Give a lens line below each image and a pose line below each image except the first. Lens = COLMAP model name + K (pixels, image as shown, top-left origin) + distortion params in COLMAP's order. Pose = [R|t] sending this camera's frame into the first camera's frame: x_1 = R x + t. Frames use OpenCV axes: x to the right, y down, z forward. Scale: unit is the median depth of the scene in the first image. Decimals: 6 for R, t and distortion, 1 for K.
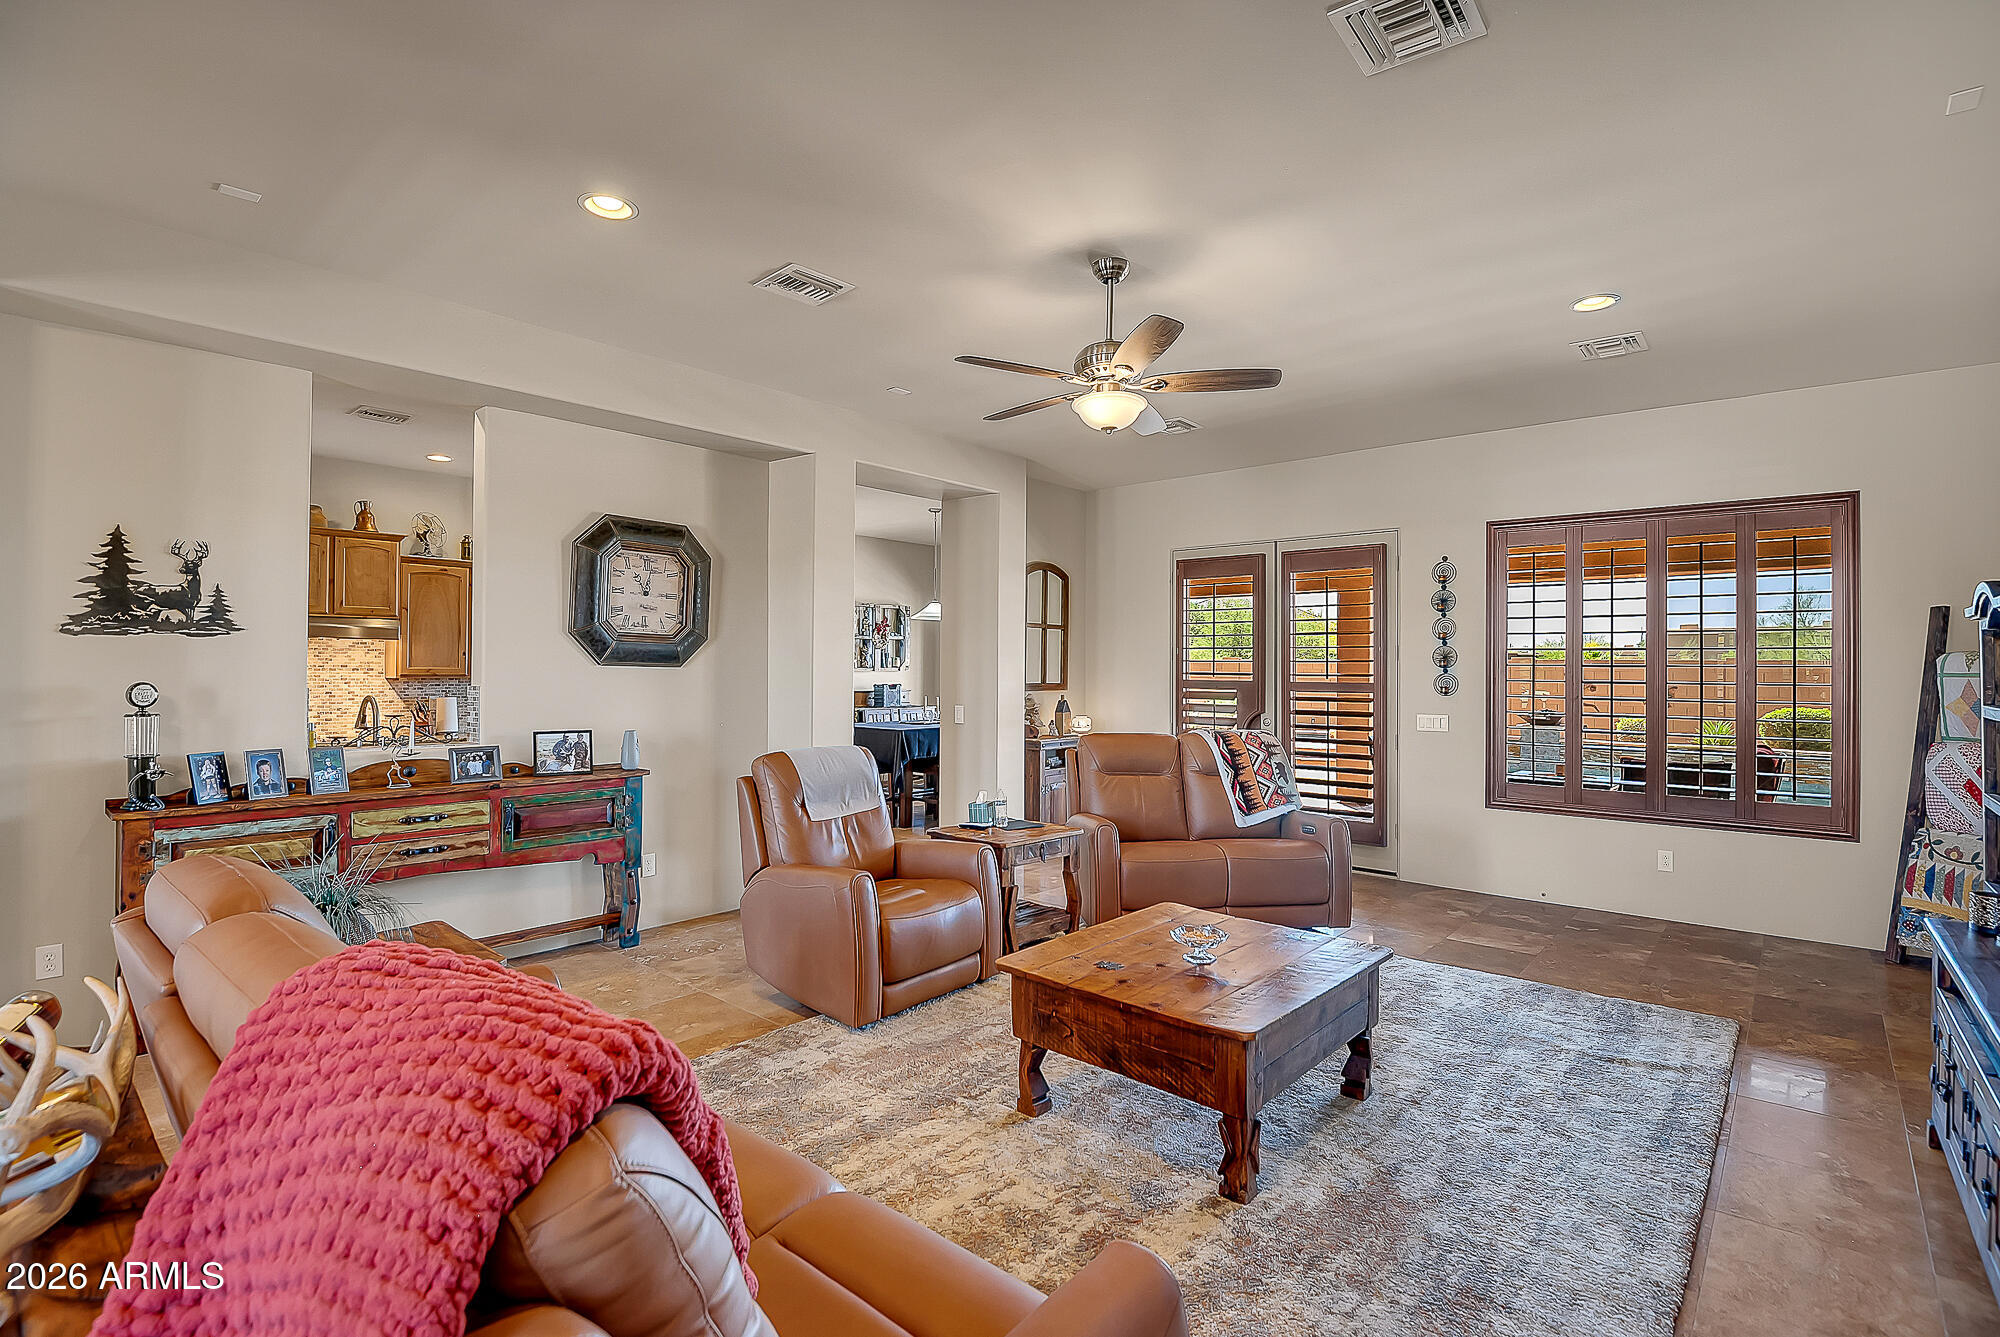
lens RADIAL K [[970.5, 0, 1000.0], [0, 970.5, 668.5], [0, 0, 1]] dist [-0.022840, -0.000233]
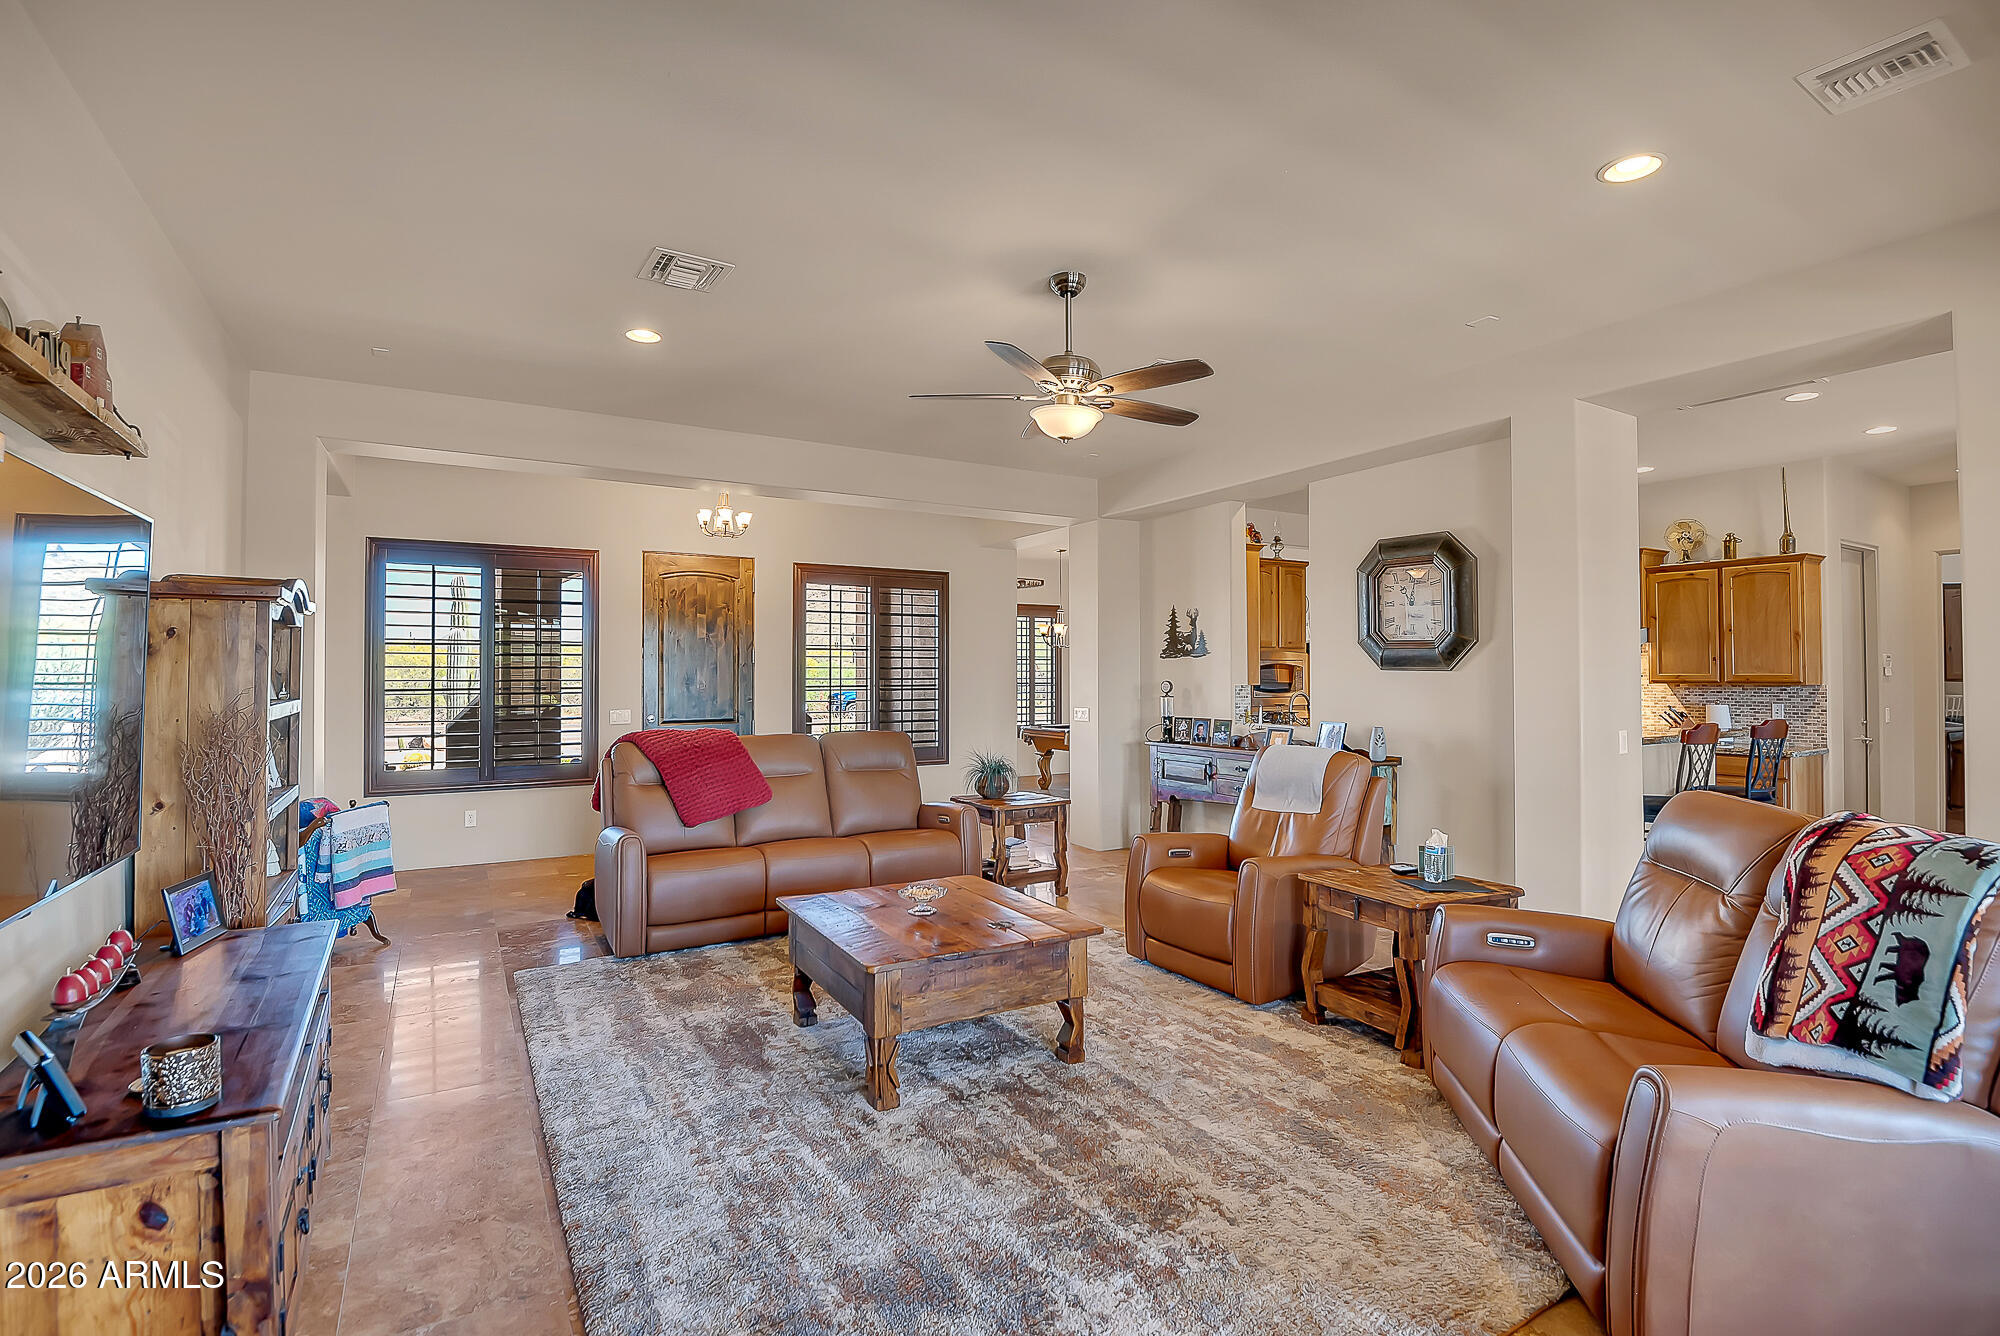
lens RADIAL K [[918.9, 0, 1000.0], [0, 918.9, 668.0], [0, 0, 1]] dist [-0.000828, -0.000204]
pose [[-0.307578, -0.014259, -0.951416, 0.759540], [-0.001327, 0.999893, -0.014557, 0.011170], [0.951522, -0.003215, -0.307564, 0.864972]]
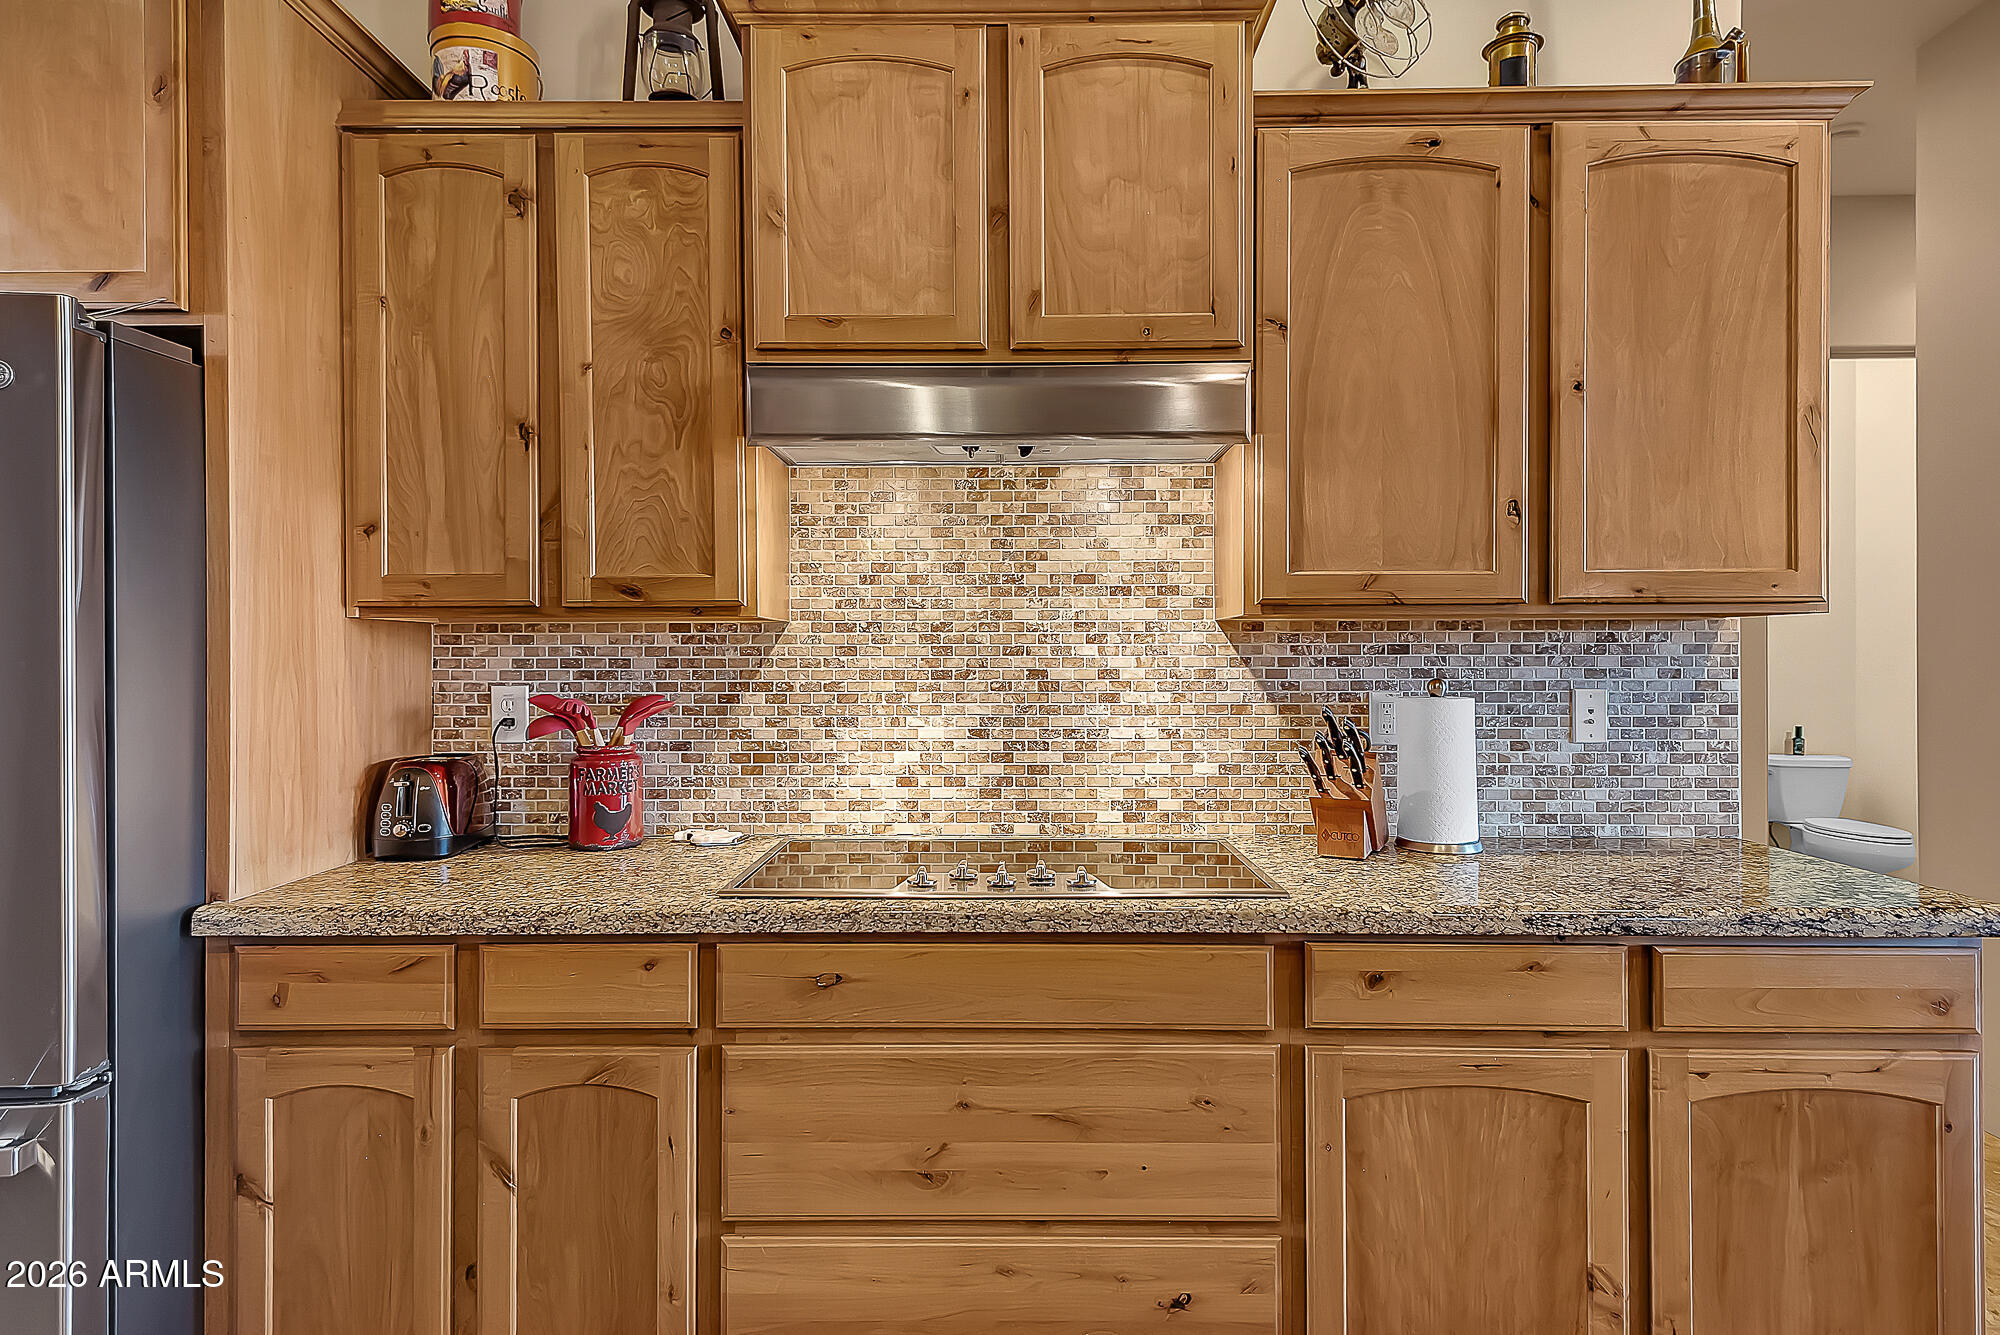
lens RADIAL K [[918.9, 0, 1000.0], [0, 918.9, 667.5], [0, 0, 1]] dist [-0.000828, -0.000204]
pose [[0.626700, -0.003046, -0.779254, -0.661231], [0.004517, 0.999990, -0.000276, 0.031482], [0.779247, -0.003347, 0.626708, 1.097502]]
